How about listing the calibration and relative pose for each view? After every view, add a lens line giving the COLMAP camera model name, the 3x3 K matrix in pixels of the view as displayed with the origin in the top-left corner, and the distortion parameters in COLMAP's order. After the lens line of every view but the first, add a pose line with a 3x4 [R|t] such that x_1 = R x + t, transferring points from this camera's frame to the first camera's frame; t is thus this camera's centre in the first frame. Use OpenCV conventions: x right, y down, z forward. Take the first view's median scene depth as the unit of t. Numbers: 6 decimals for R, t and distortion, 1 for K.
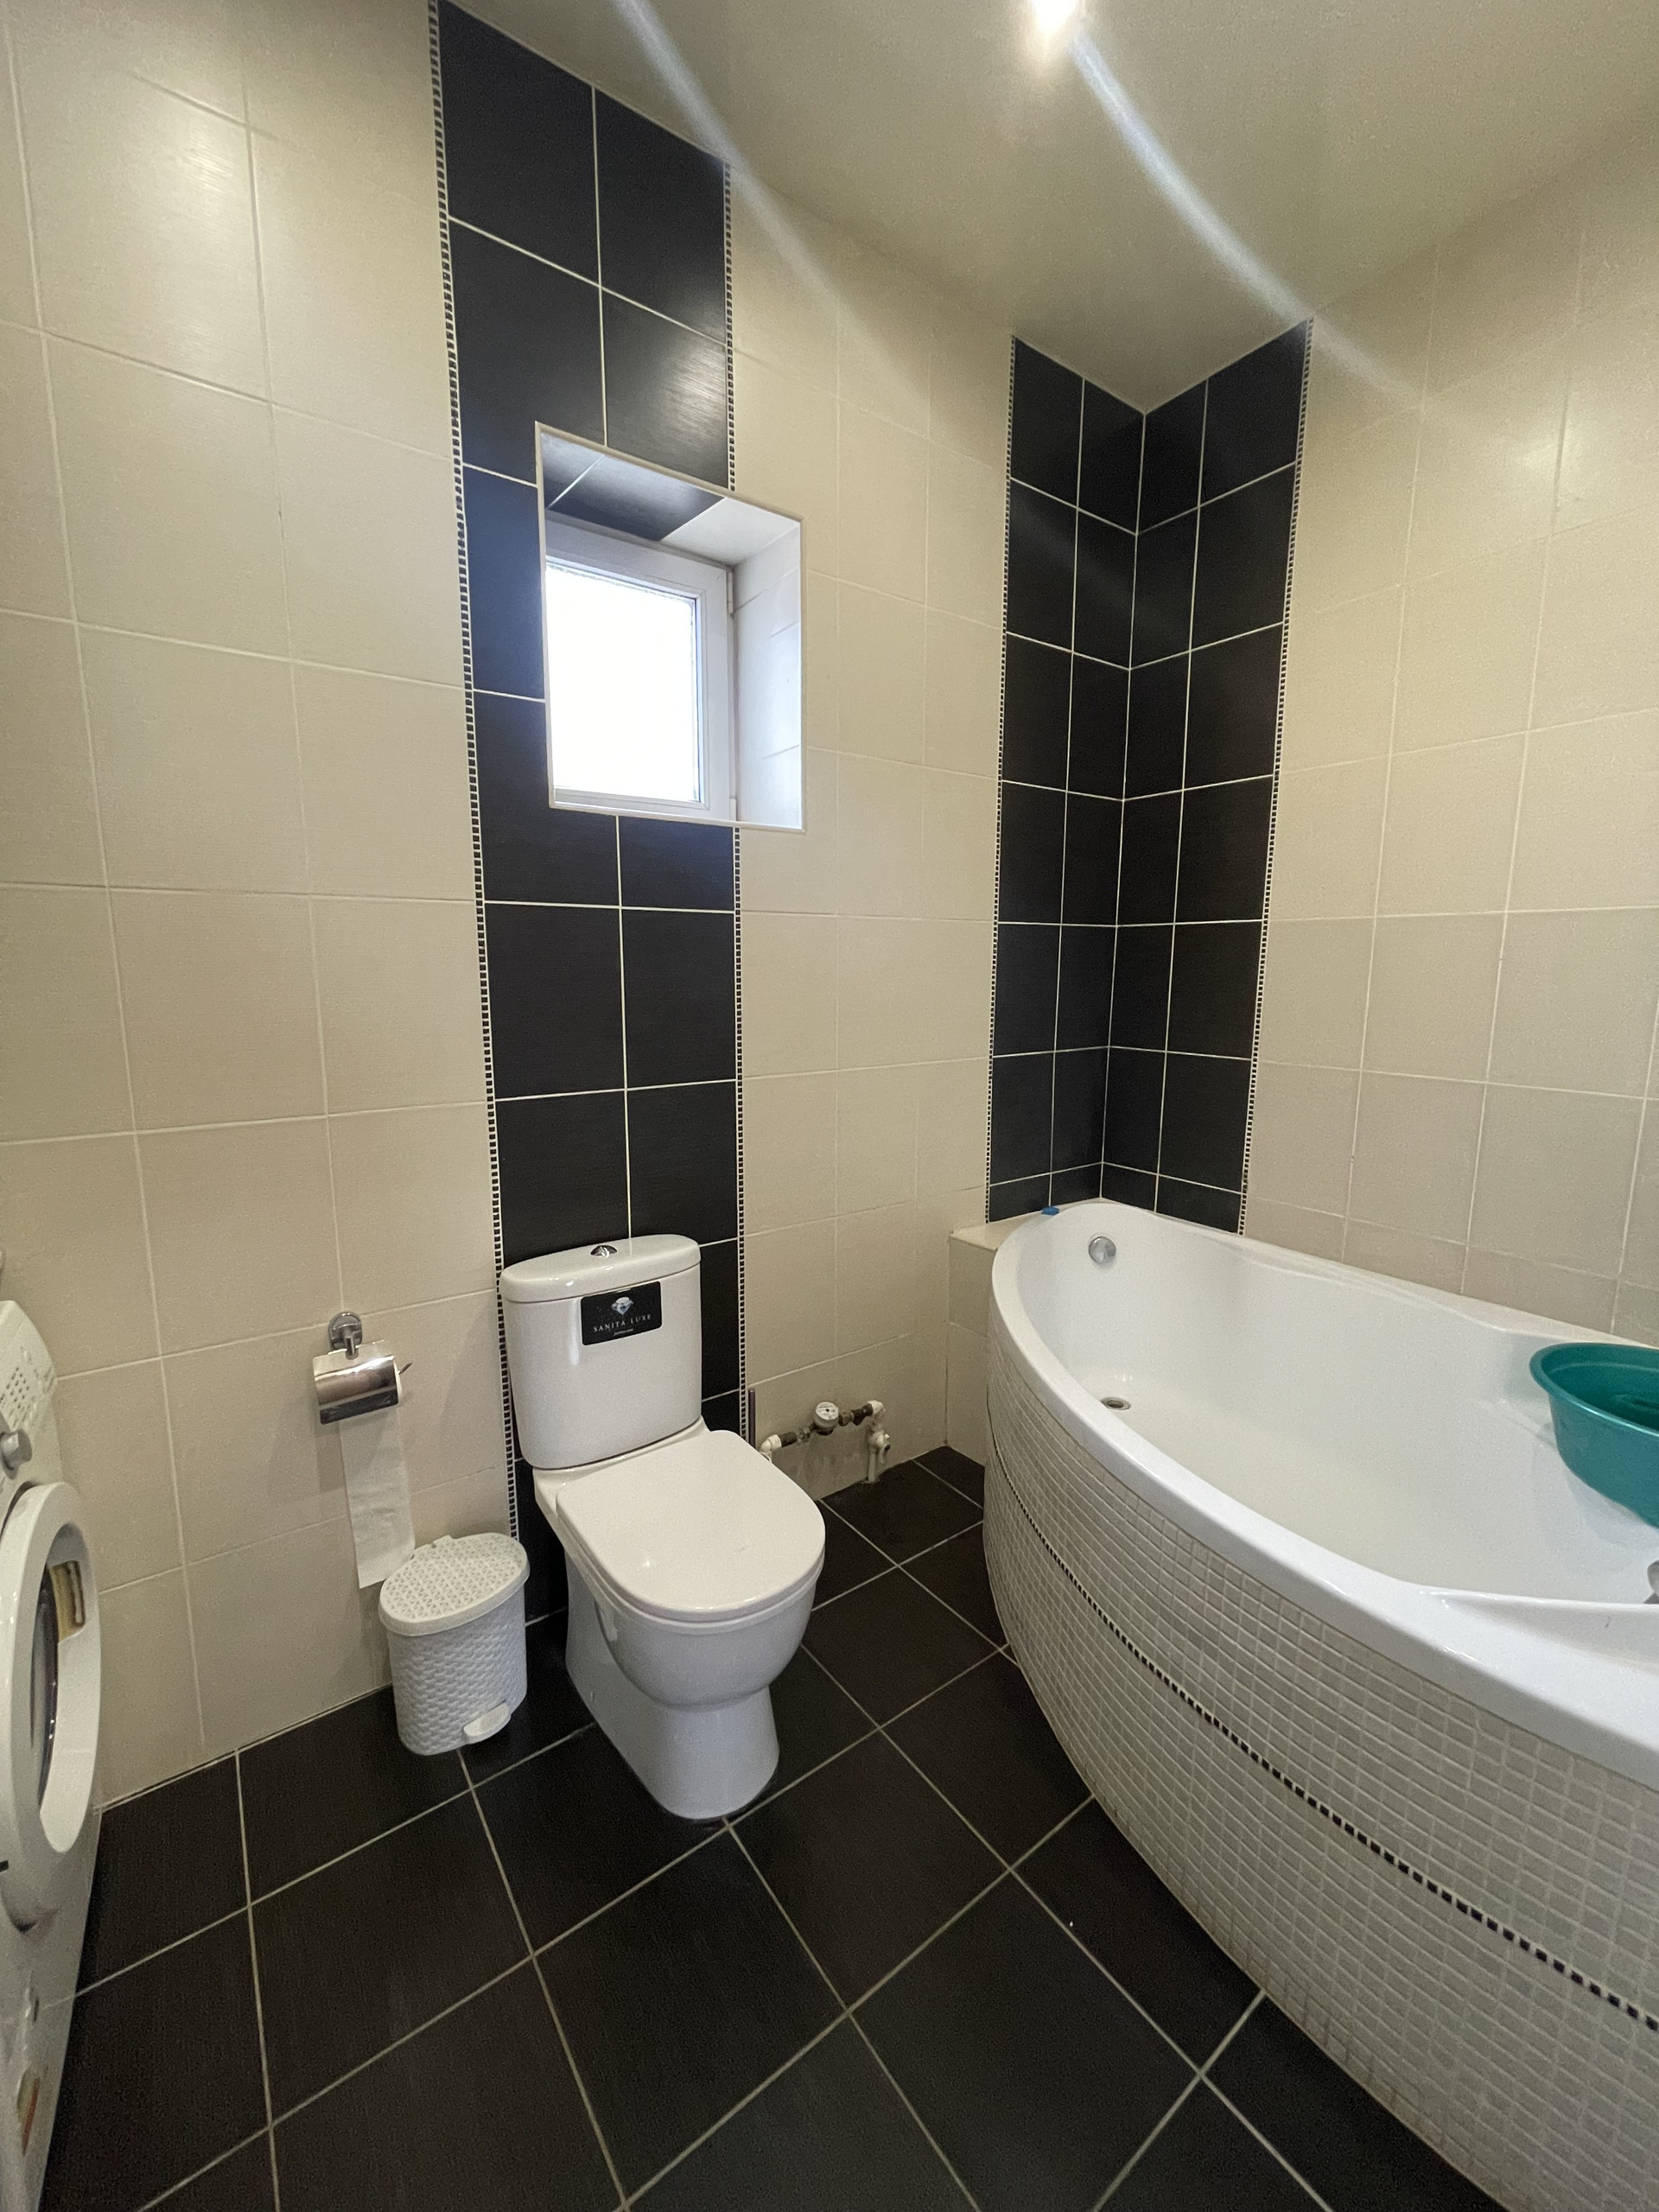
lens RADIAL K [[886.8, 0, 829.1], [0, 886.8, 1098.6], [0, 0, 1]] dist [-0.002774, 0.001563]
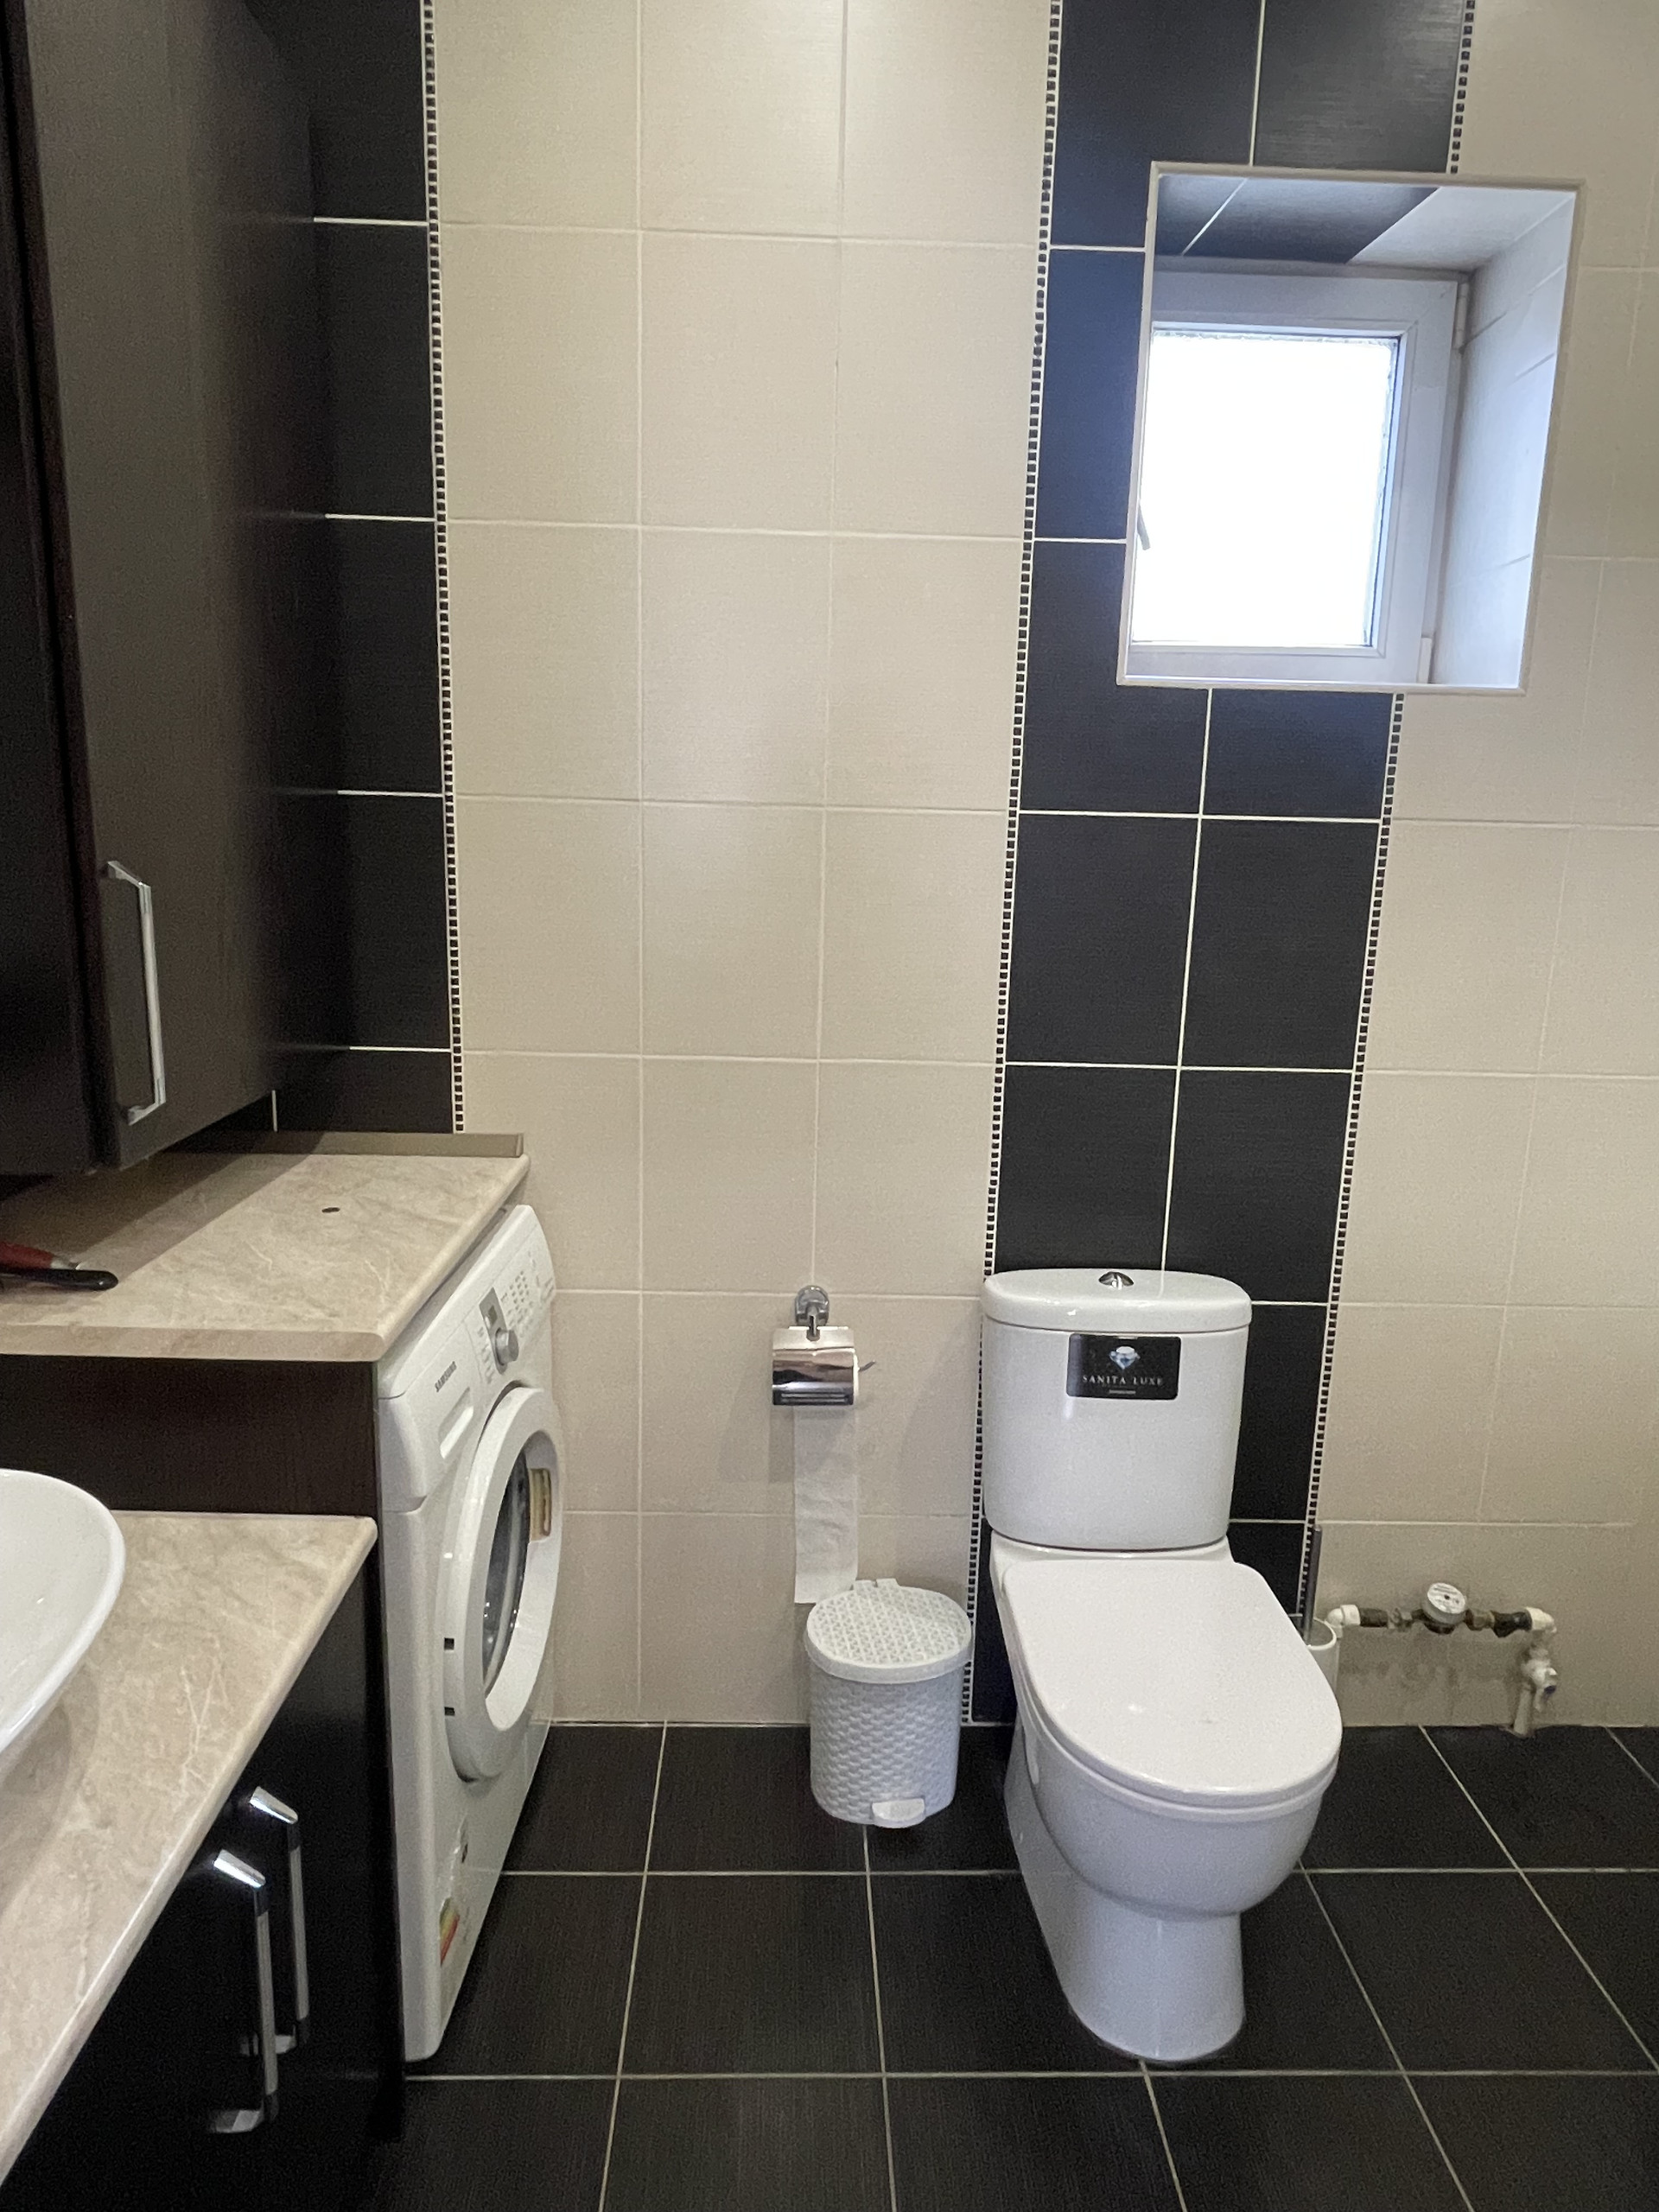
lens RADIAL K [[1325.2, 0, 834.1], [0, 1325.2, 1098.7], [0, 0, 1]] dist [0.009014, -0.006252]
pose [[0.826375, 0.134848, -0.546736, 0.149944], [-0.112619, 0.990866, 0.074168, -0.038358], [0.551744, 0.000282, 0.834014, -0.067194]]
